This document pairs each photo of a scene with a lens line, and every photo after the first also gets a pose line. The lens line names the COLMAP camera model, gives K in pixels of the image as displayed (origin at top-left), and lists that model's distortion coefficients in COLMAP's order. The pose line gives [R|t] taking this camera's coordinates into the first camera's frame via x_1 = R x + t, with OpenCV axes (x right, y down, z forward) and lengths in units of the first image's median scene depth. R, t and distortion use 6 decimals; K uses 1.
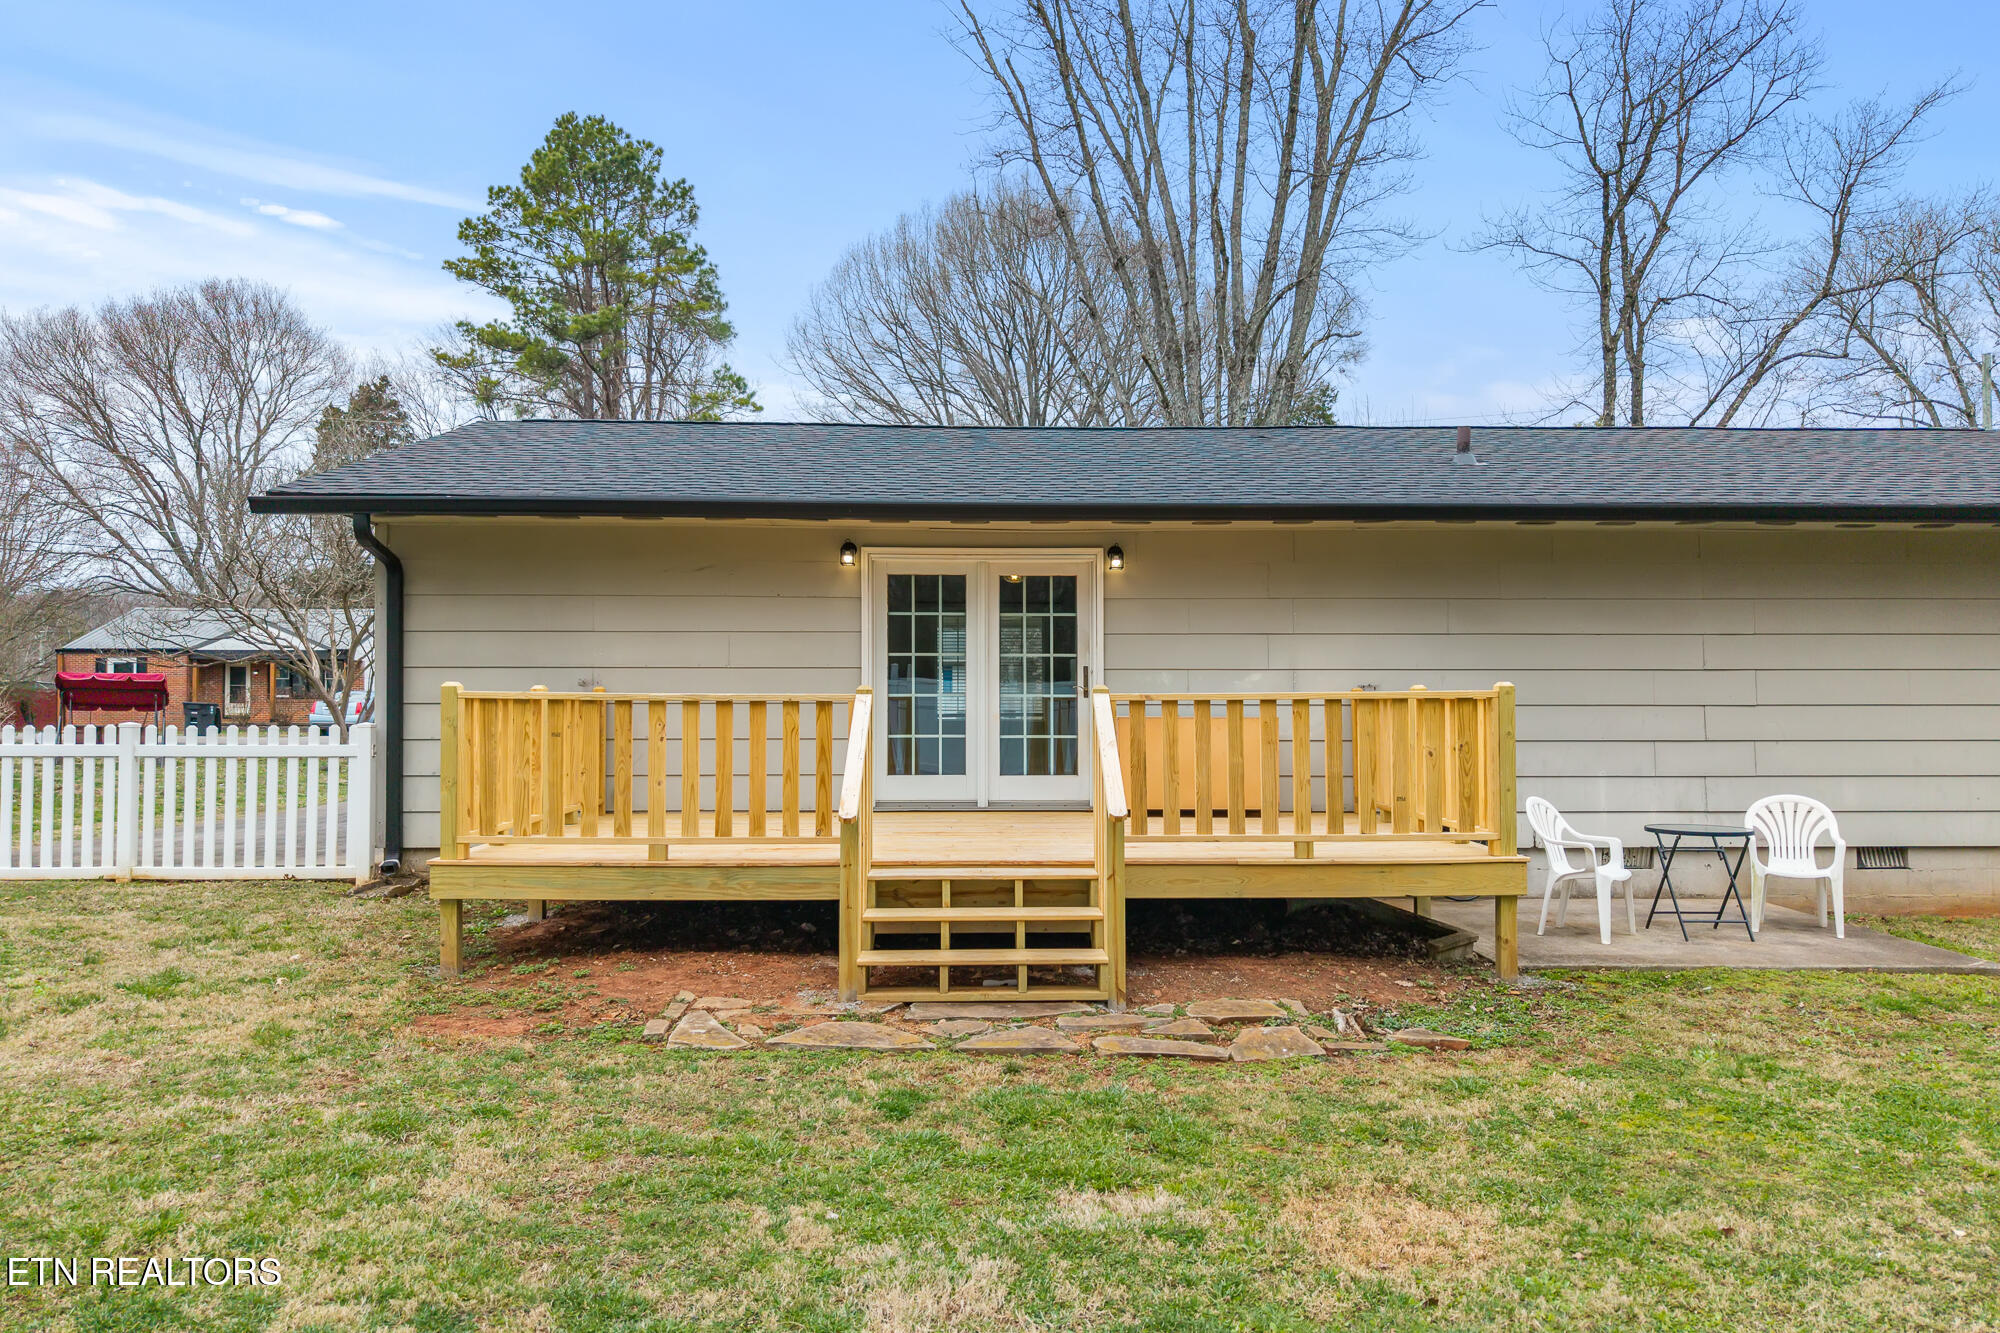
lens RADIAL K [[1360.4, 0, 993.5], [0, 1360.4, 630.3], [0, 0, 1]] dist [0.021396, -0.028148]
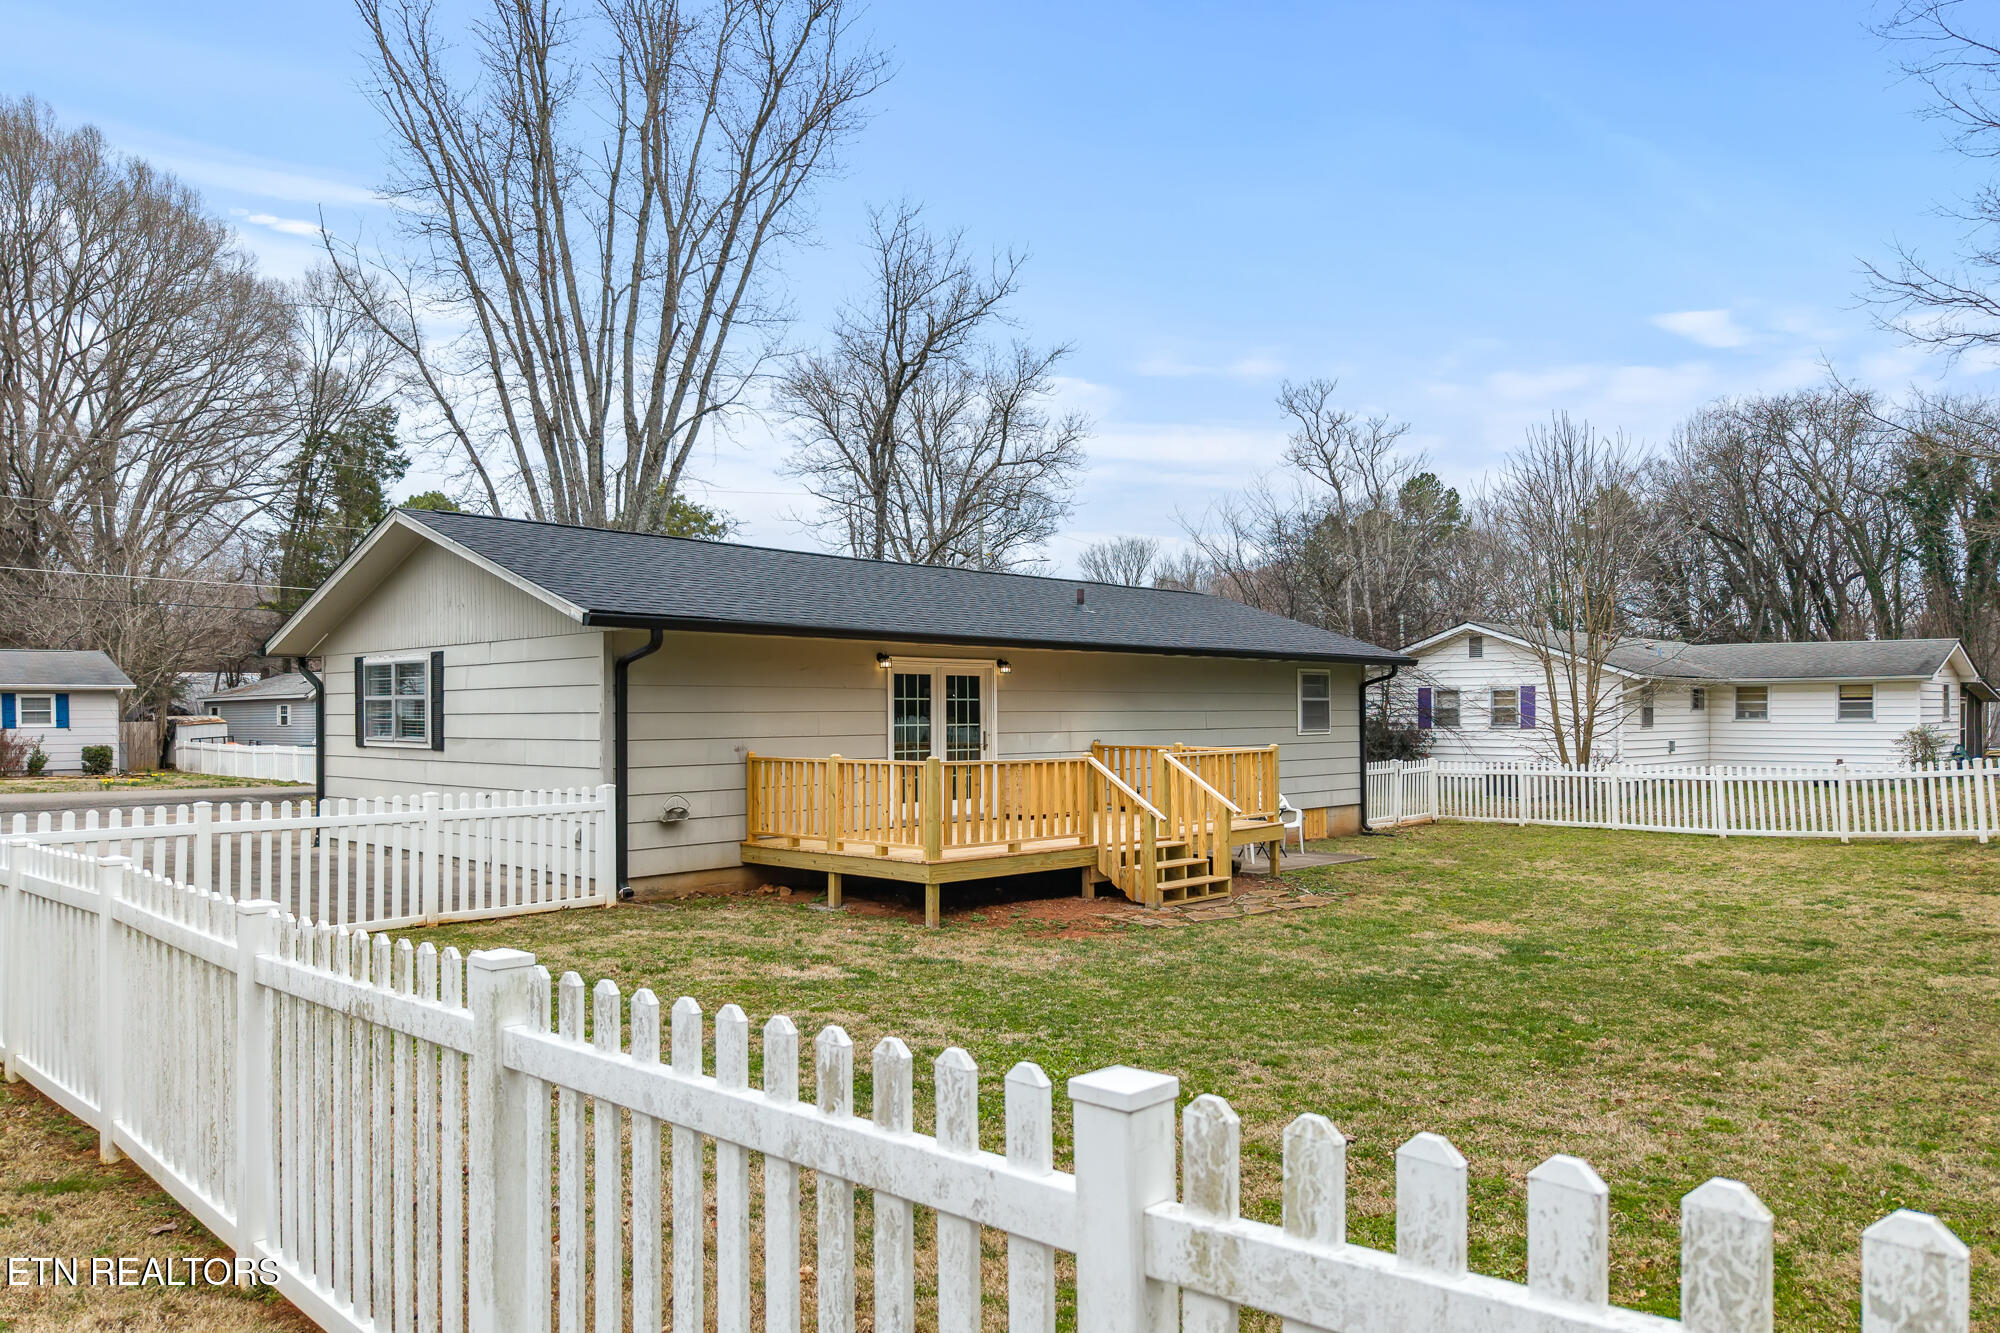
lens RADIAL K [[1366.8, 0, 1000.0], [0, 1366.8, 666.5], [0, 0, 1]] dist [0.023627, -0.033565]
pose [[0.701938, 0.021578, 0.711911, -1.091842], [-0.029901, 0.999553, -0.000814, -0.050752], [-0.711610, -0.020715, 0.702269, -0.168366]]
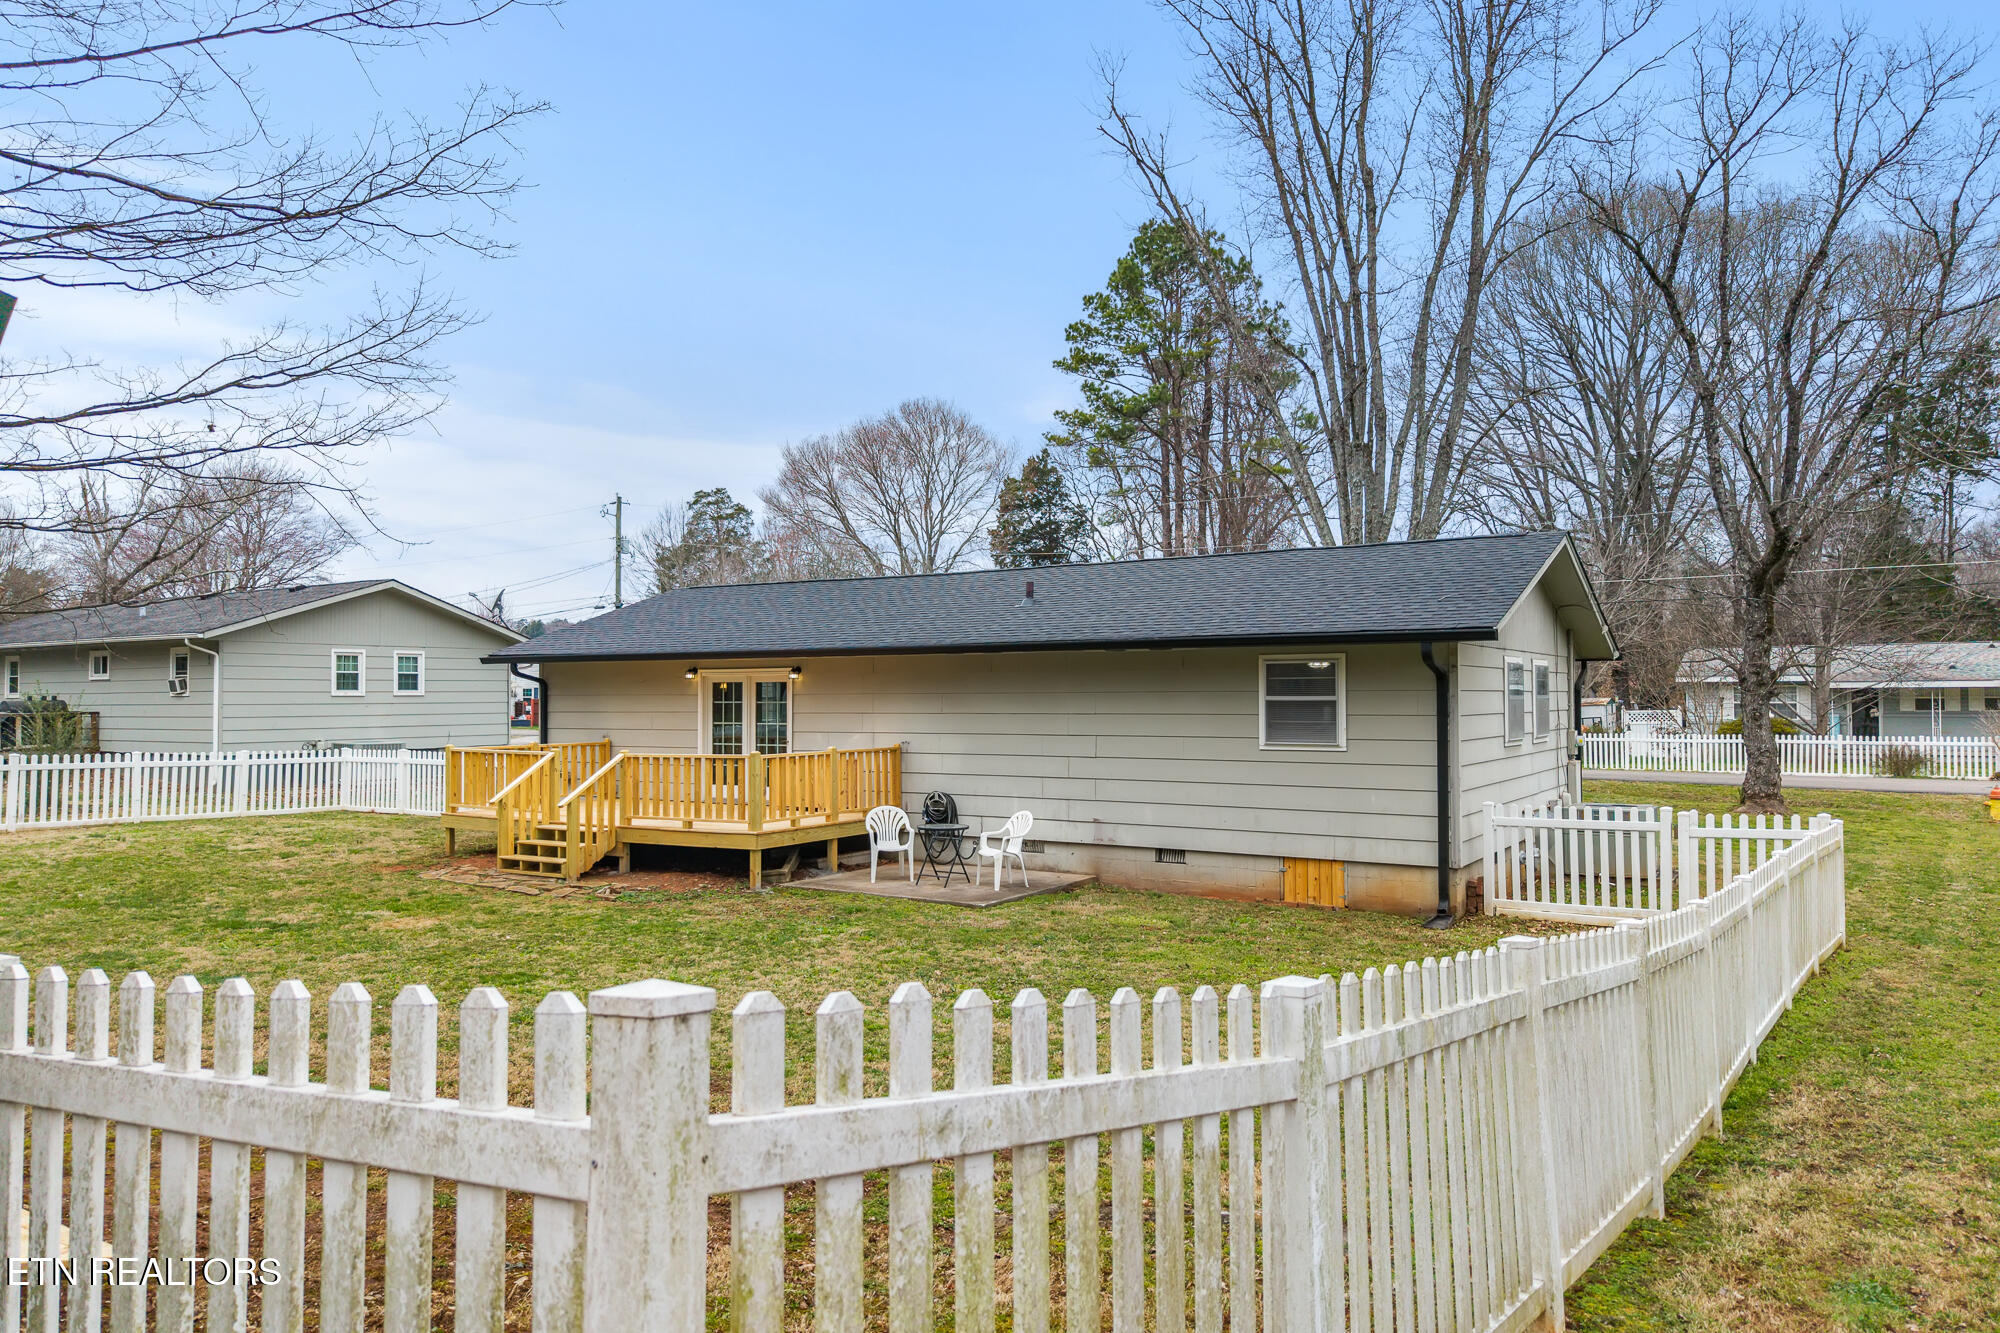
lens RADIAL K [[1313.7, 0, 978.9], [0, 1313.7, 647.7], [0, 0, 1]] dist [0.021001, -0.001472]
pose [[0.833831, -0.026132, -0.551402, 1.303456], [0.034412, 0.999397, 0.004675, -0.087882], [0.550947, -0.022873, 0.834227, -0.380799]]
